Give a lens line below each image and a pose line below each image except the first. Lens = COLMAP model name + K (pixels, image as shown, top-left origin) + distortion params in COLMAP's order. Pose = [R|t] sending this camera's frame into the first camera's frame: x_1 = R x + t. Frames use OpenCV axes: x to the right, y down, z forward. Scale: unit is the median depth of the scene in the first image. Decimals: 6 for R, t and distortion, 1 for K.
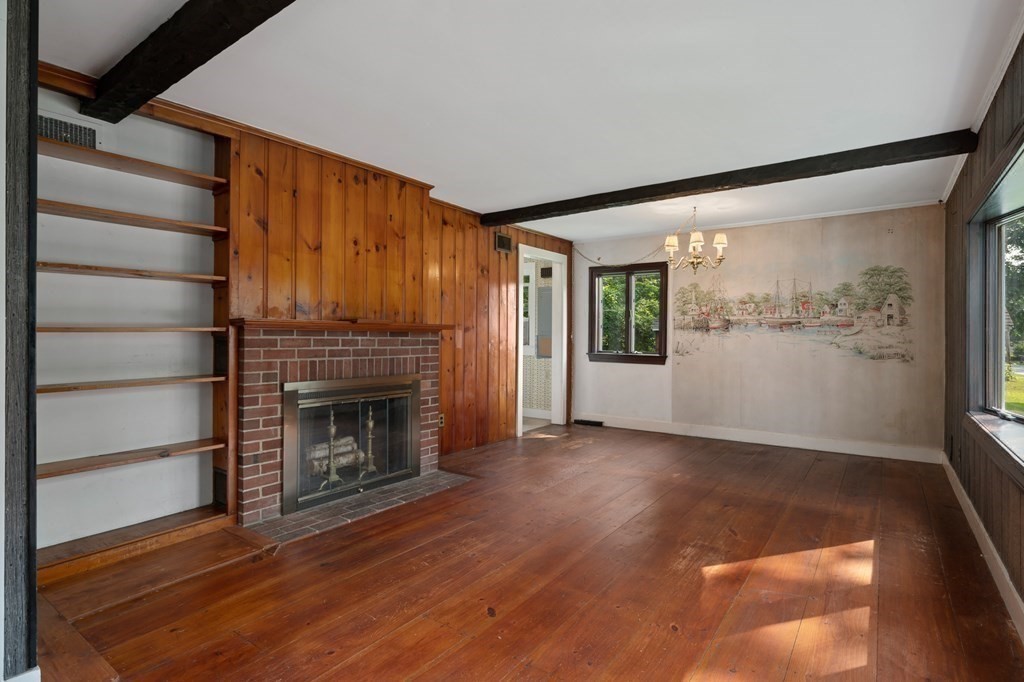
lens RADIAL K [[507.4, 0, 514.3], [0, 507.4, 331.2], [0, 0, 1]] dist [0.000743, 0.000043]
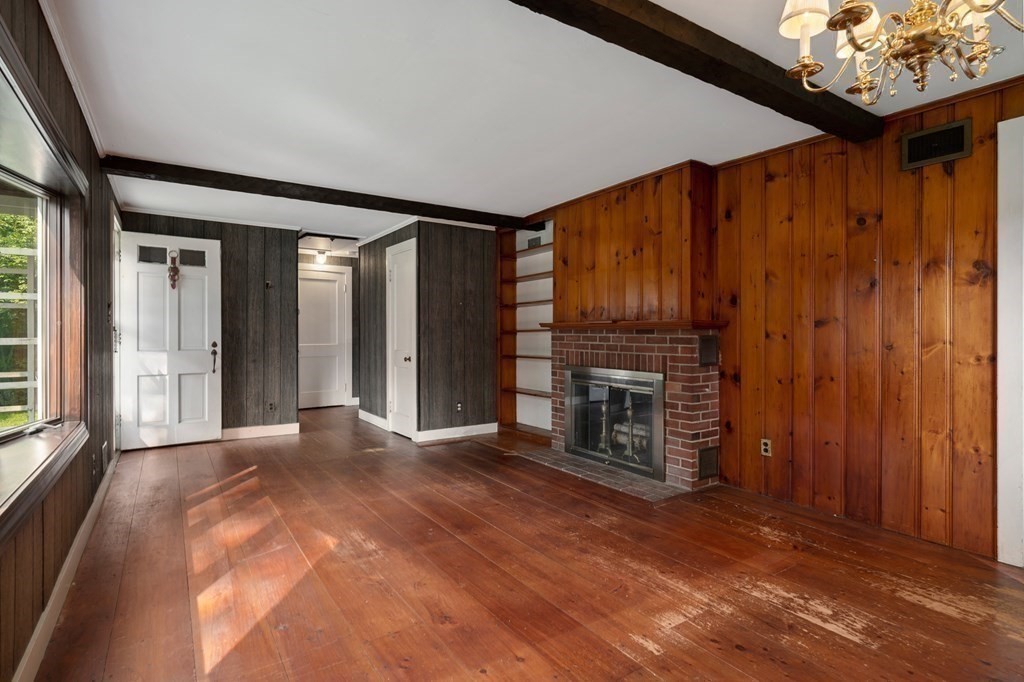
lens RADIAL K [[515.5, 0, 527.0], [0, 515.5, 332.1], [0, 0, 1]] dist [-0.000317, 0.000013]
pose [[-0.323447, -0.005675, -0.946229, 0.911553], [0.008639, 0.999923, -0.008950, 0.015240], [0.946207, -0.011069, -0.323373, 1.222947]]
